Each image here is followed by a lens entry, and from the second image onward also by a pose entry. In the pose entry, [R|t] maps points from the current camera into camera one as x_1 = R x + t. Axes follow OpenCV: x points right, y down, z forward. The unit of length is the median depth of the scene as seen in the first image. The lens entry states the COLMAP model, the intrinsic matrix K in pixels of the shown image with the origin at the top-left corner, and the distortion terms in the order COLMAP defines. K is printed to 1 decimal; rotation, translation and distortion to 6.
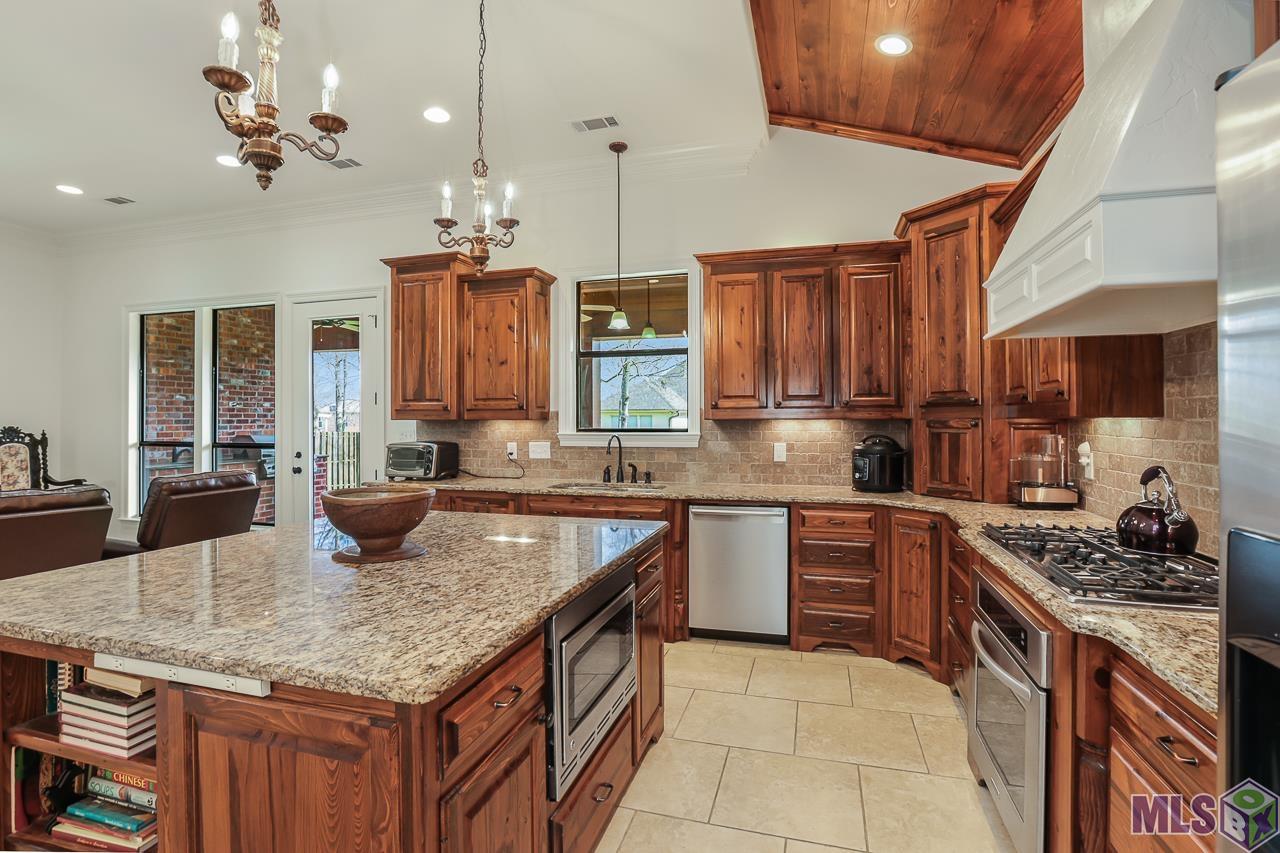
lens RADIAL K [[610.4, 0, 631.8], [0, 610.4, 415.2], [0, 0, 1]] dist [-0.048635, 0.018662]
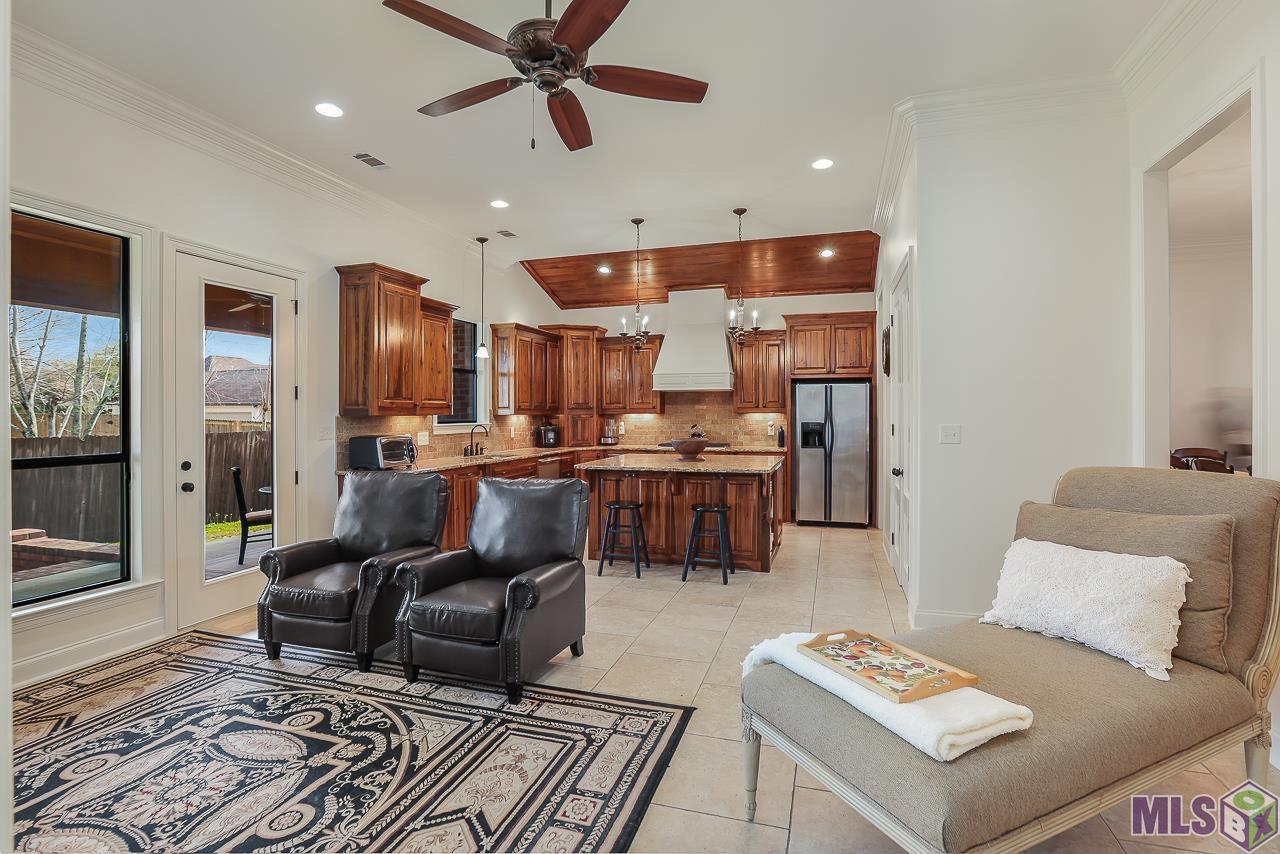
lens RADIAL K [[610.4, 0, 631.4], [0, 610.4, 411.4], [0, 0, 1]] dist [-0.048635, 0.018662]
pose [[0.025260, 0.004426, 0.999671, -1.542306], [-0.004849, 0.999979, -0.004305, 0.003679], [-0.999669, -0.004739, 0.025281, 0.558336]]
